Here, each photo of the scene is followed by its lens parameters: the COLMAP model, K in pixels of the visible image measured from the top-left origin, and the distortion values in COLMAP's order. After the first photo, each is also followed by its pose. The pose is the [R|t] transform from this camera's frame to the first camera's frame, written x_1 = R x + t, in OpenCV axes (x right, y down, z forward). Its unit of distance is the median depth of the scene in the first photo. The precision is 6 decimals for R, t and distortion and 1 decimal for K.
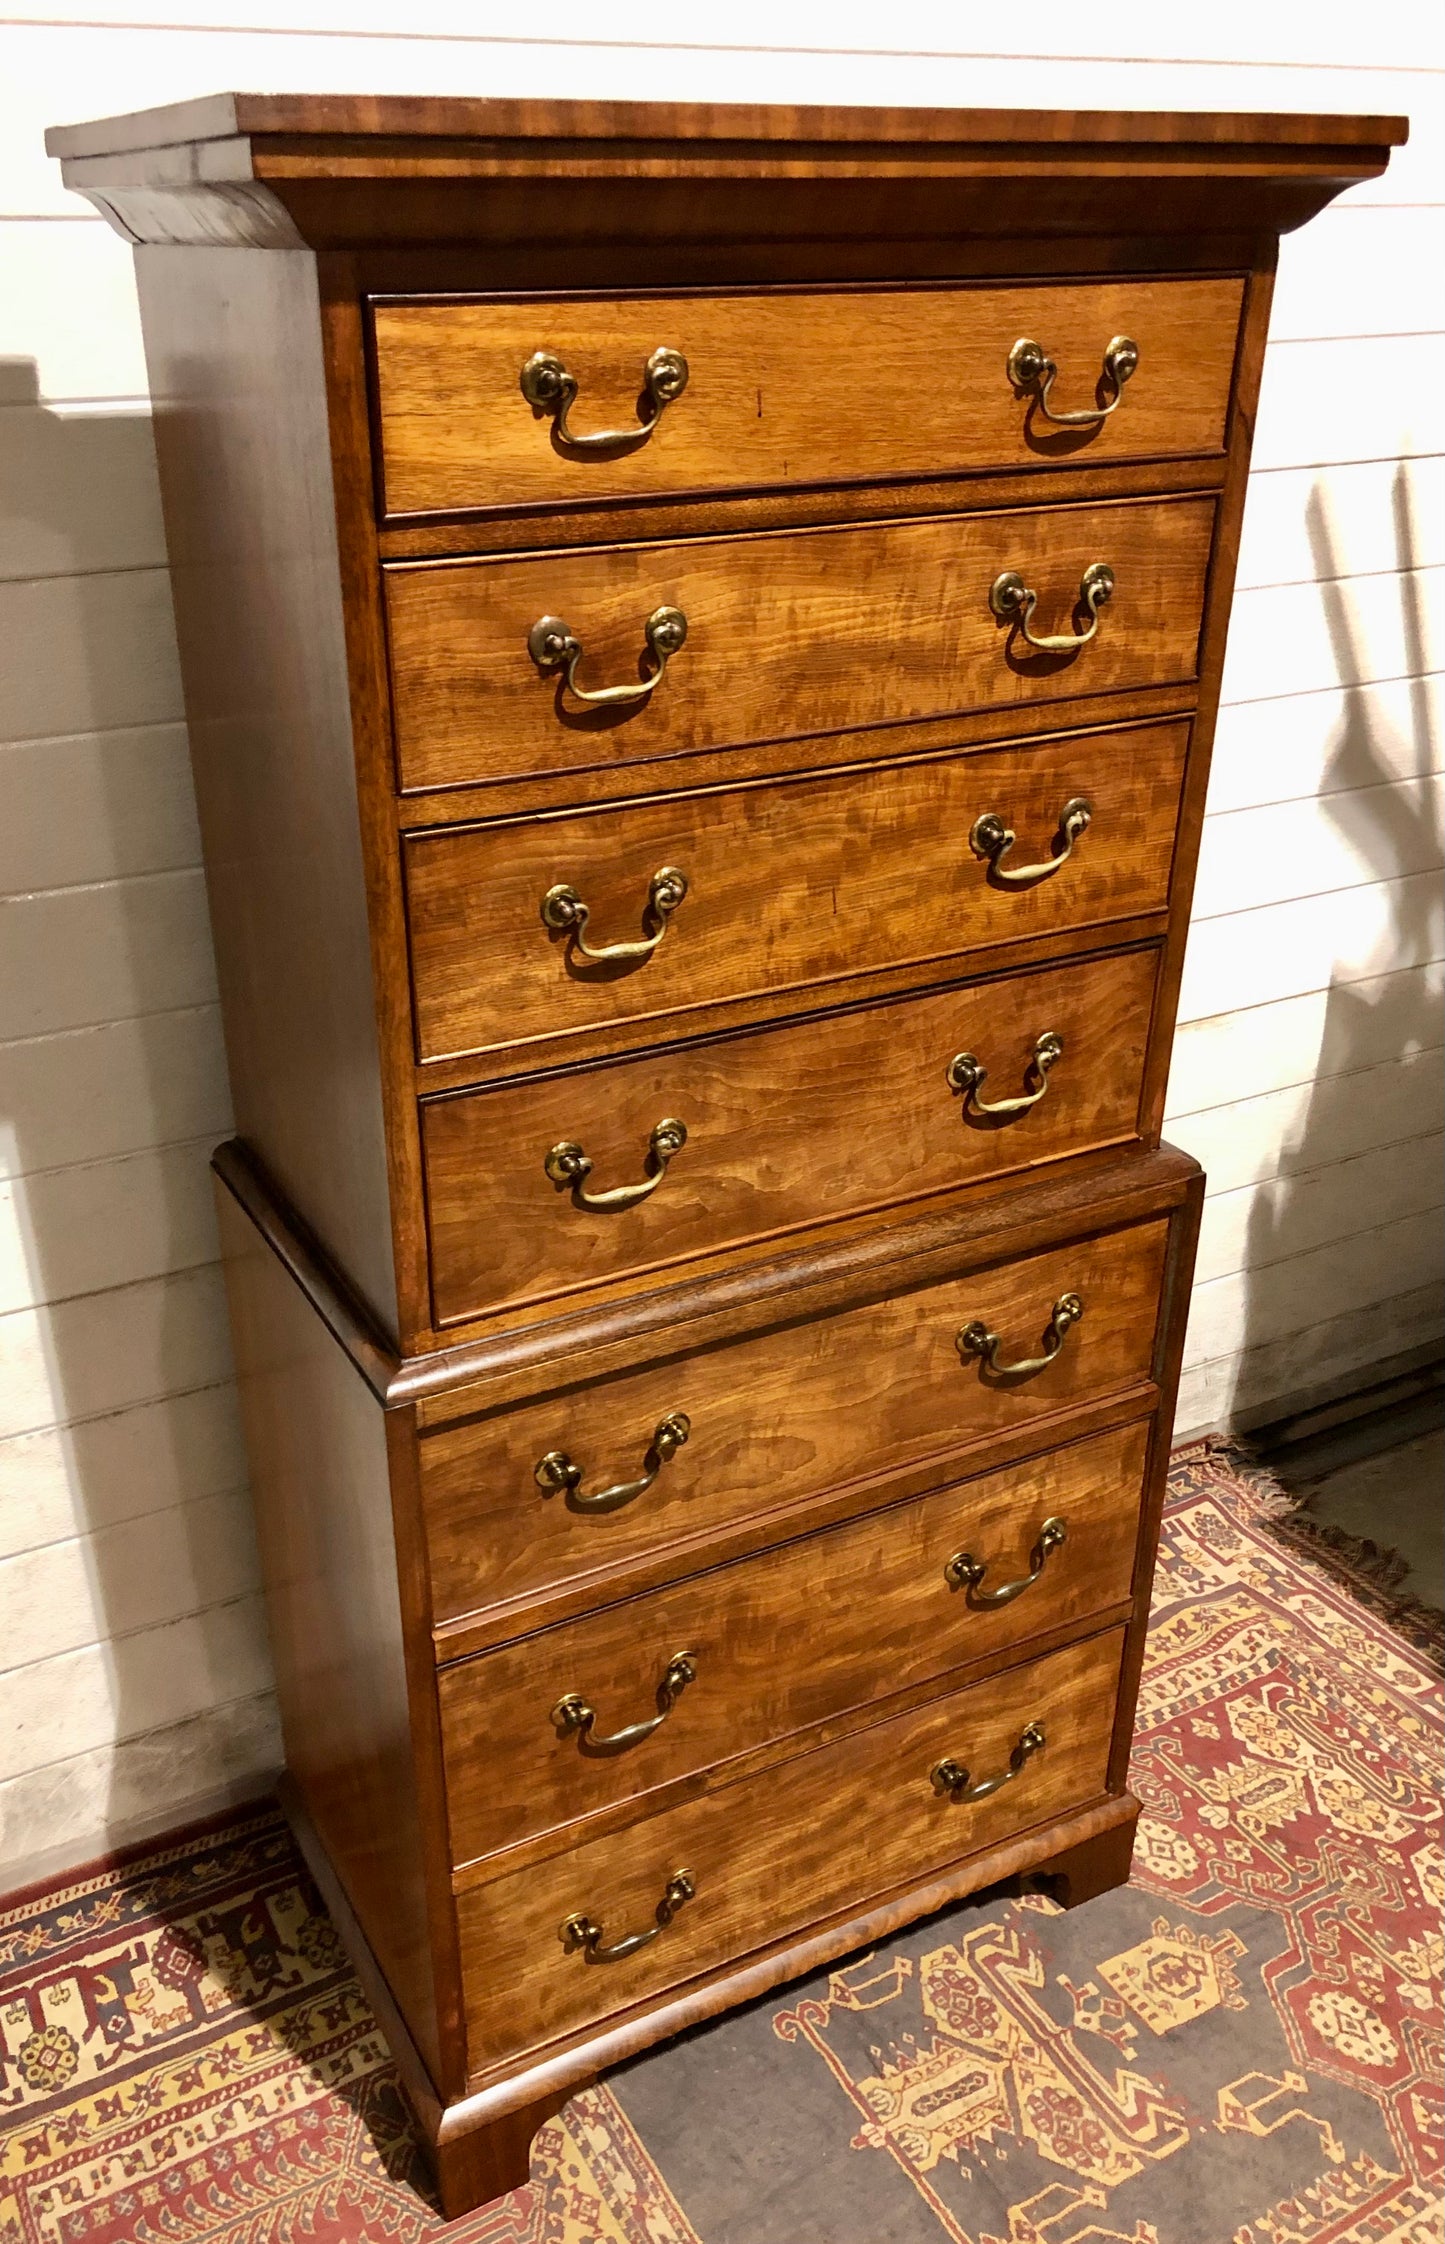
lens RADIAL K [[1869.1, 0, 672.9], [0, 1869.1, 1120.0], [0, 0, 1]] dist [0.020464, 0.007381]
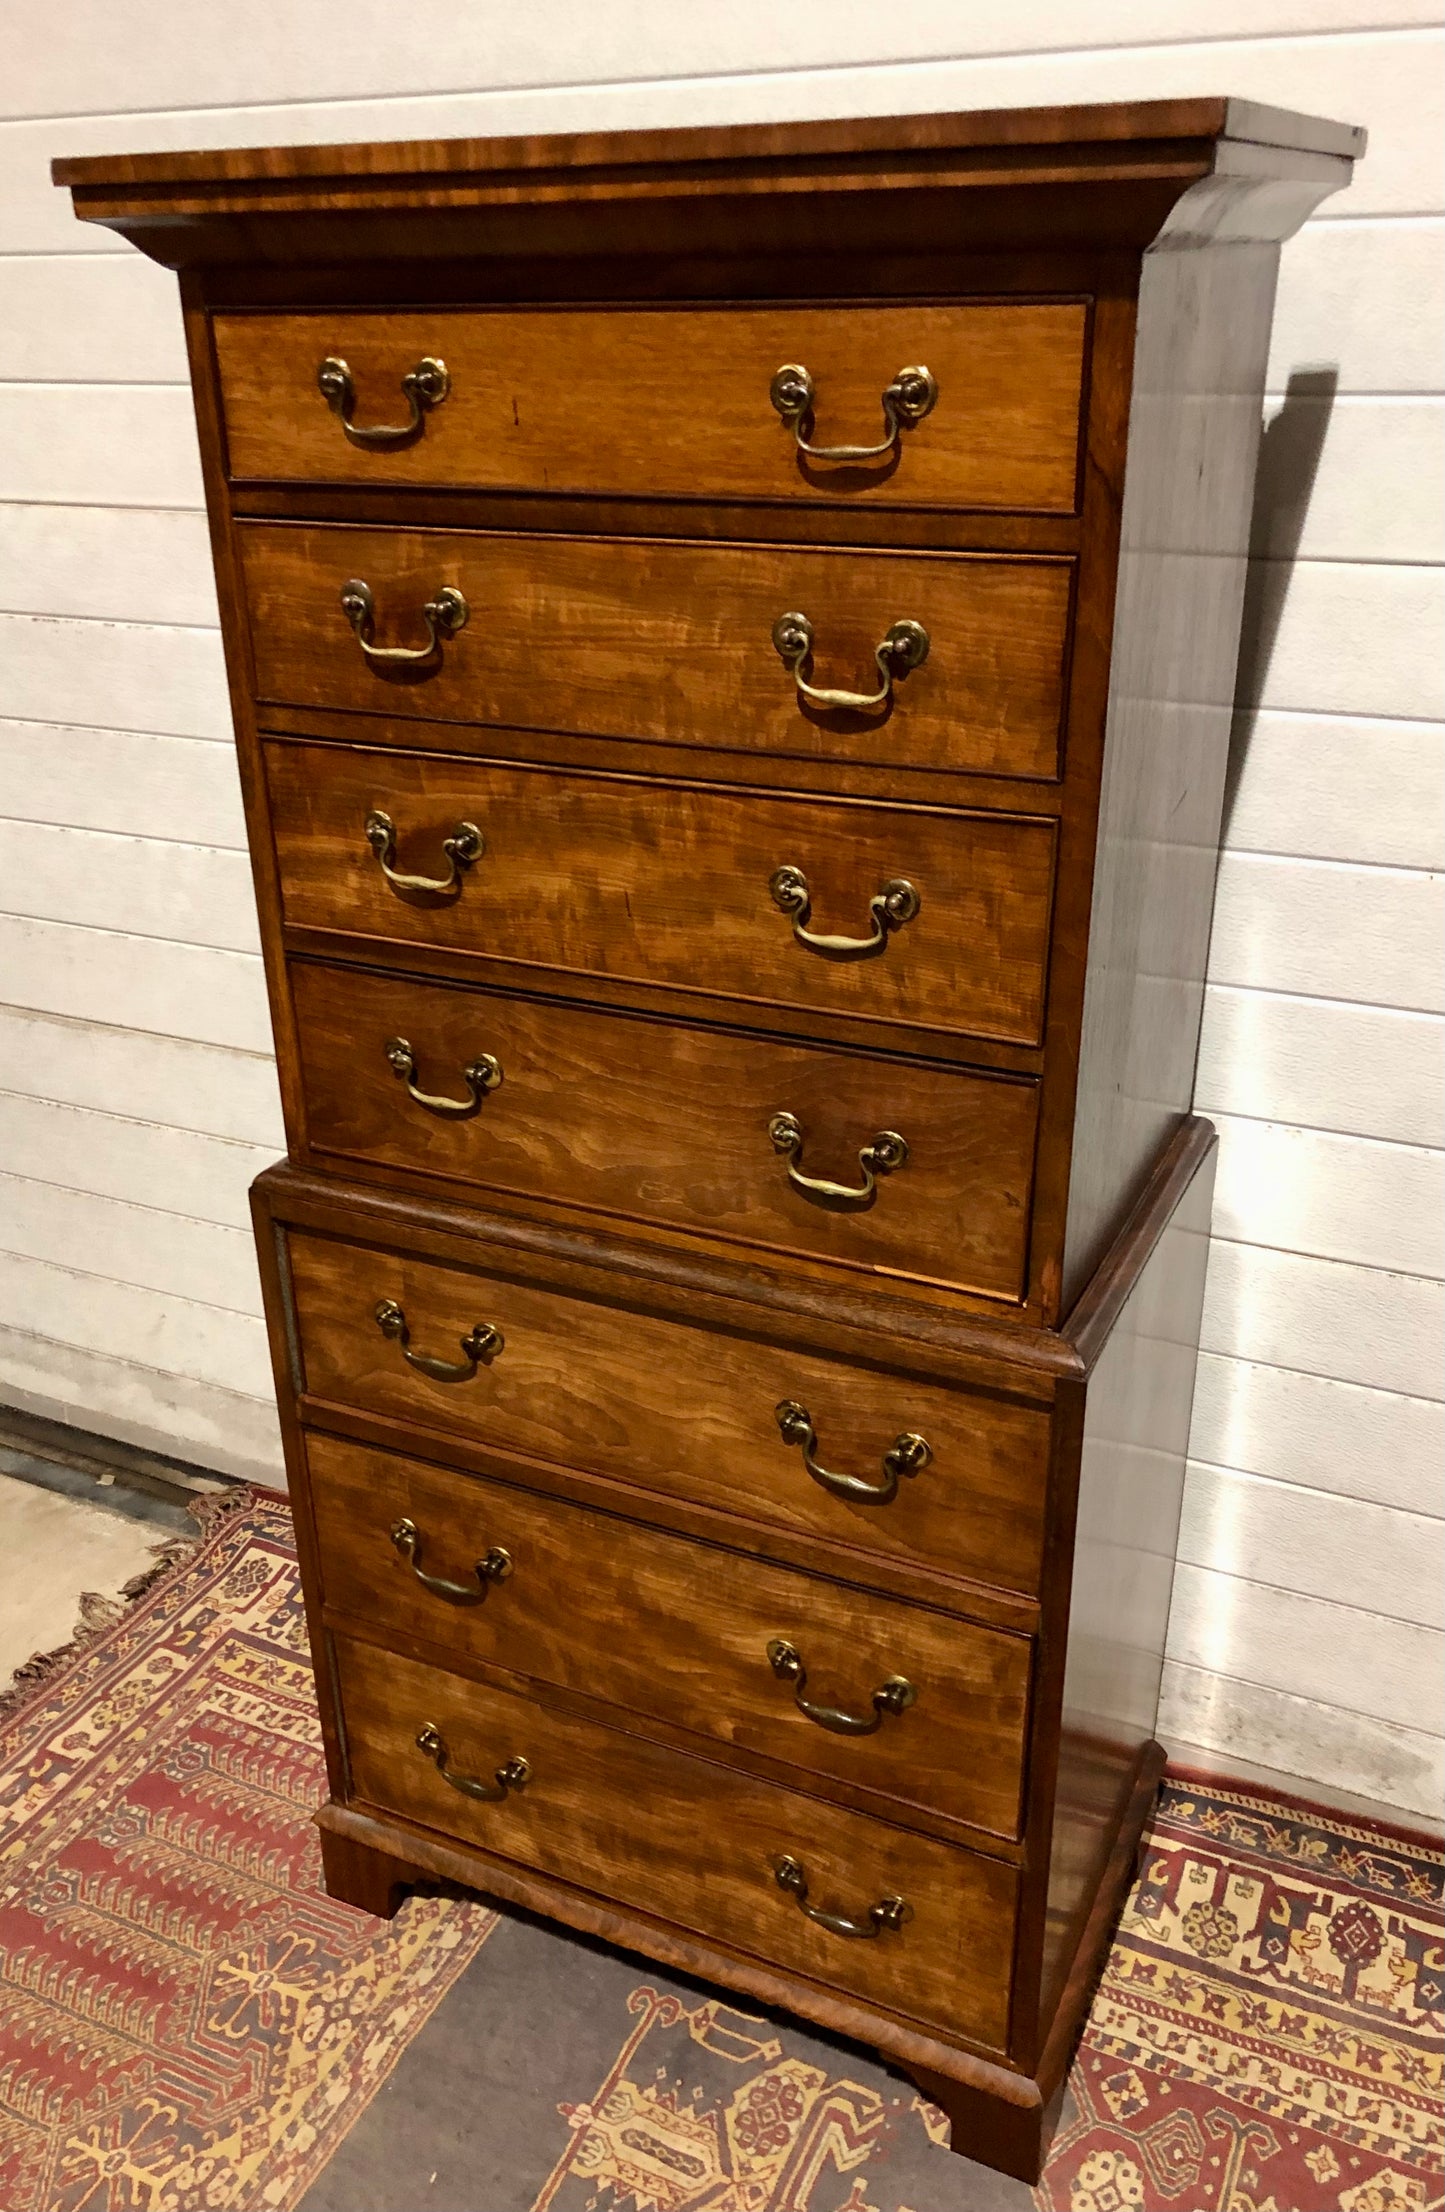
lens RADIAL K [[1843.5, 0, 700.0], [0, 1843.5, 1103.7], [0, 0, 1]] dist [0.021407, 0.004279]
pose [[0.587361, 0.333130, -0.737584, 0.686183], [-0.333933, 0.929919, 0.154077, -0.142203], [0.737221, 0.155805, 0.657442, 0.296474]]
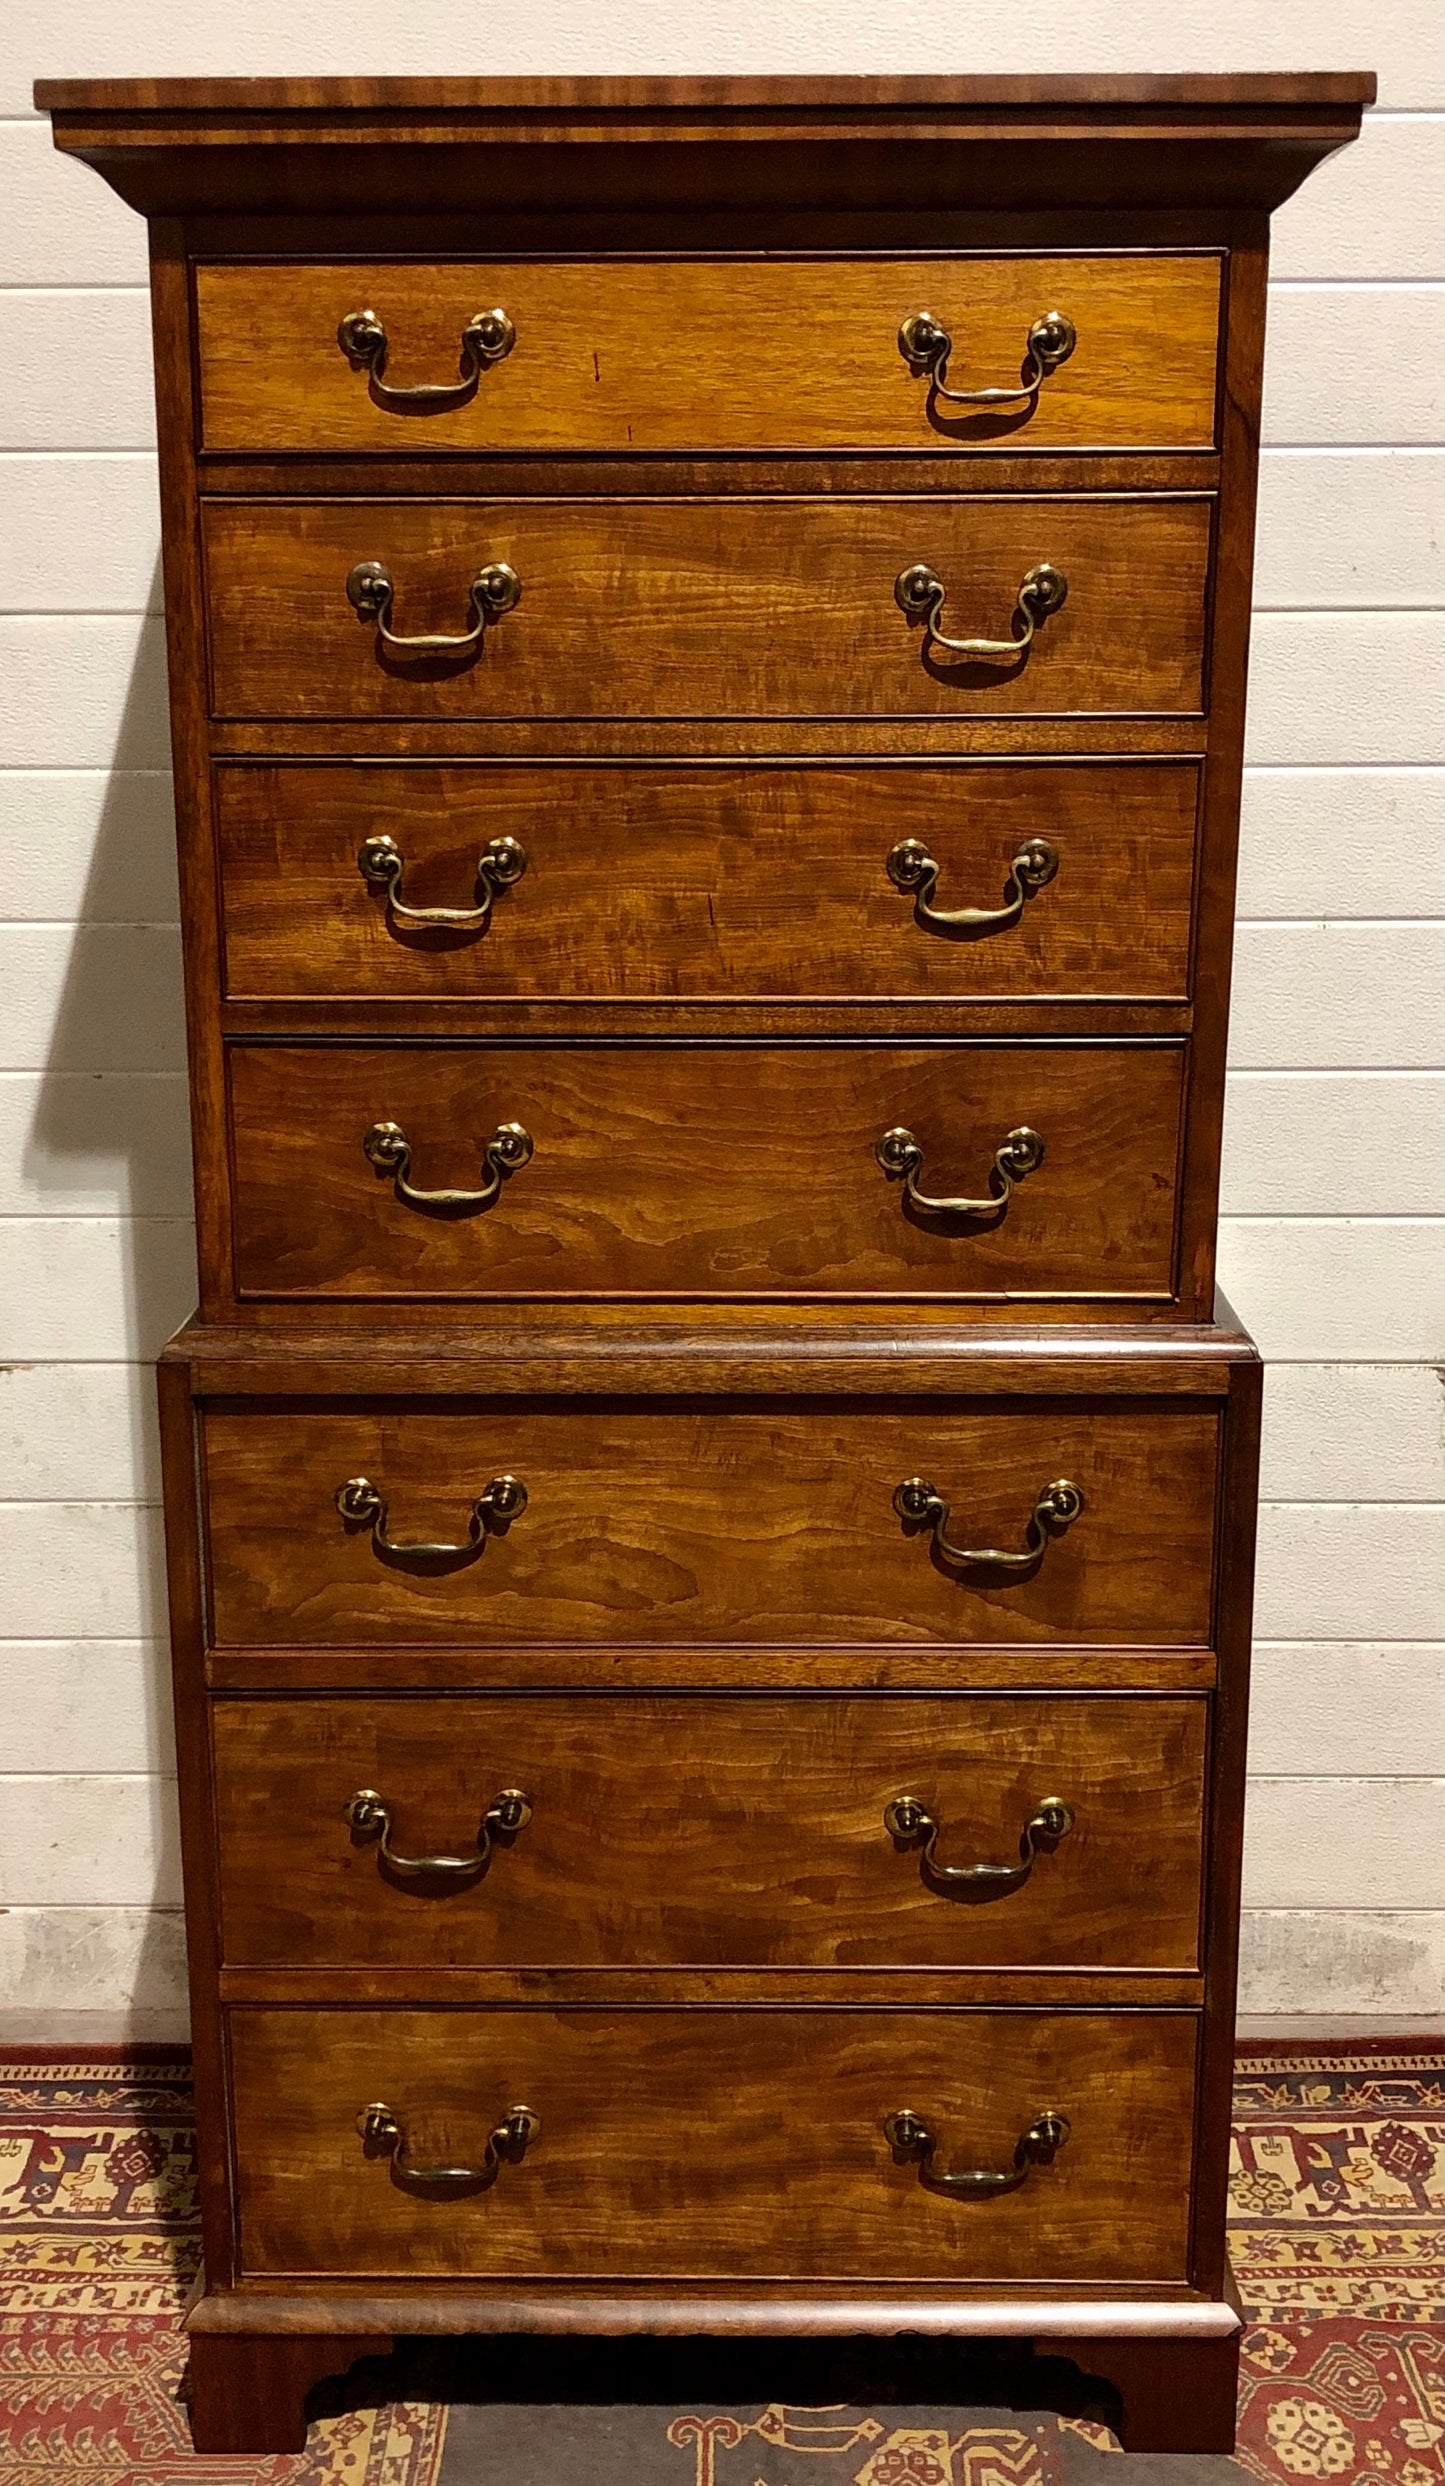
lens RADIAL K [[2650.2, 0, 741.7], [0, 2650.2, 1241.6], [0, 0, 1]] dist [0.103188, -0.279335]
pose [[0.876485, 0.116254, -0.467182, 0.559558], [-0.211270, 0.964855, -0.156271, 0.184142], [0.432596, 0.235671, 0.870241, -0.065200]]
